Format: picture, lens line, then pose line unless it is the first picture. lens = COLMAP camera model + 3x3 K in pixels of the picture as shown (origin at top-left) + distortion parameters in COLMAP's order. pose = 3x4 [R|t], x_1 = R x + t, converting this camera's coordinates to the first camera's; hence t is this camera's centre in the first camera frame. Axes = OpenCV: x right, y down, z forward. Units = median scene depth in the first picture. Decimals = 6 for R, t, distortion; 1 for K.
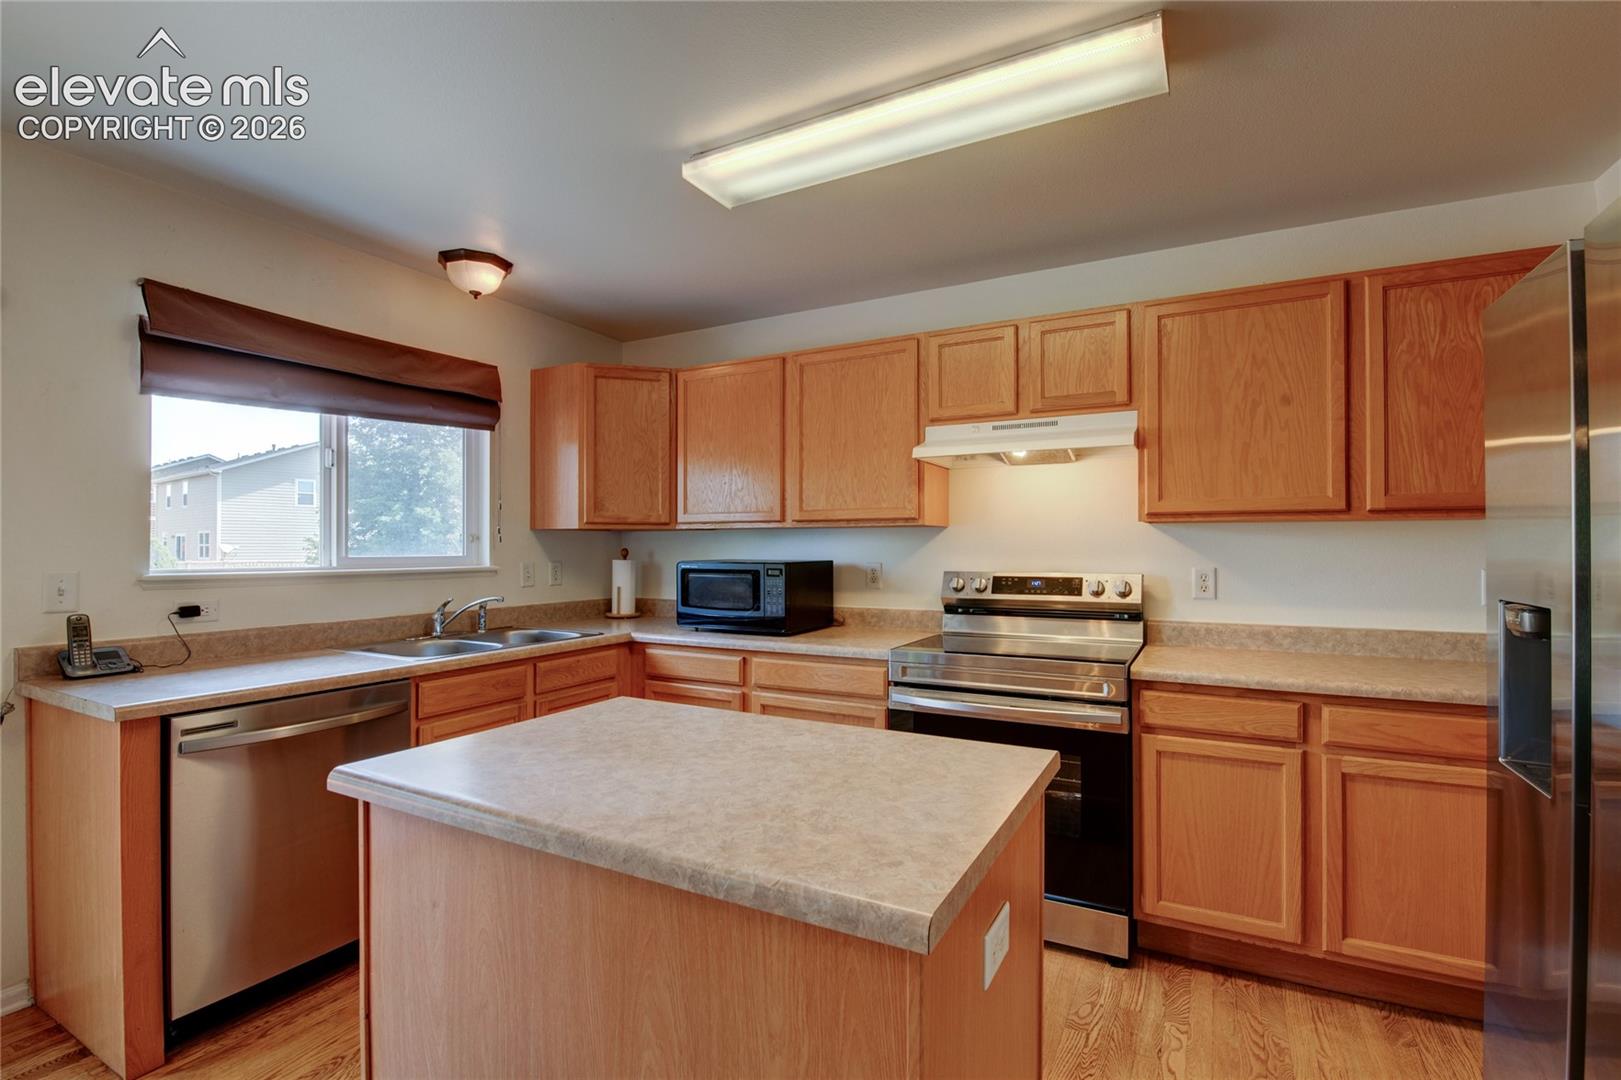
lens RADIAL K [[719.4, 0, 806.9], [0, 719.4, 542.2], [0, 0, 1]] dist [-0.018099, -0.002249]
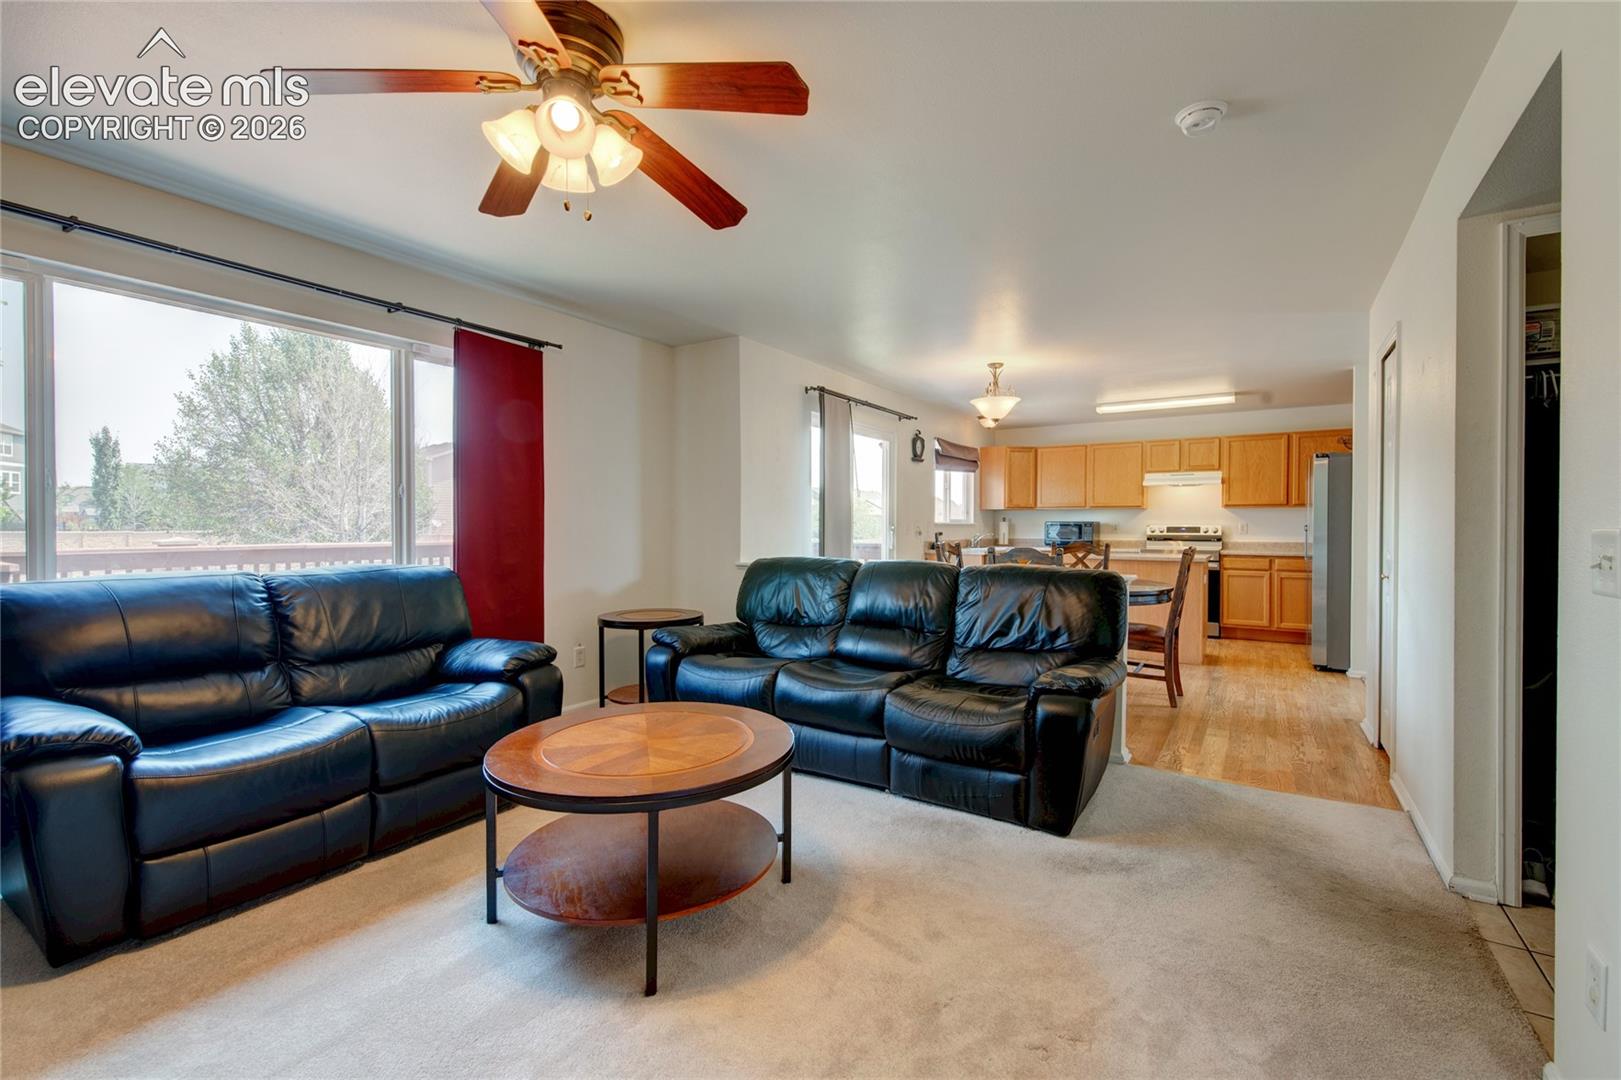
lens RADIAL K [[719.4, 0, 817.4], [0, 719.4, 539.3], [0, 0, 1]] dist [-0.018099, -0.002249]
pose [[0.998838, 0.002794, -0.048114, -1.041787], [-0.001647, 0.999714, 0.023852, 0.034926], [0.048167, -0.023745, 0.998557, -1.997794]]
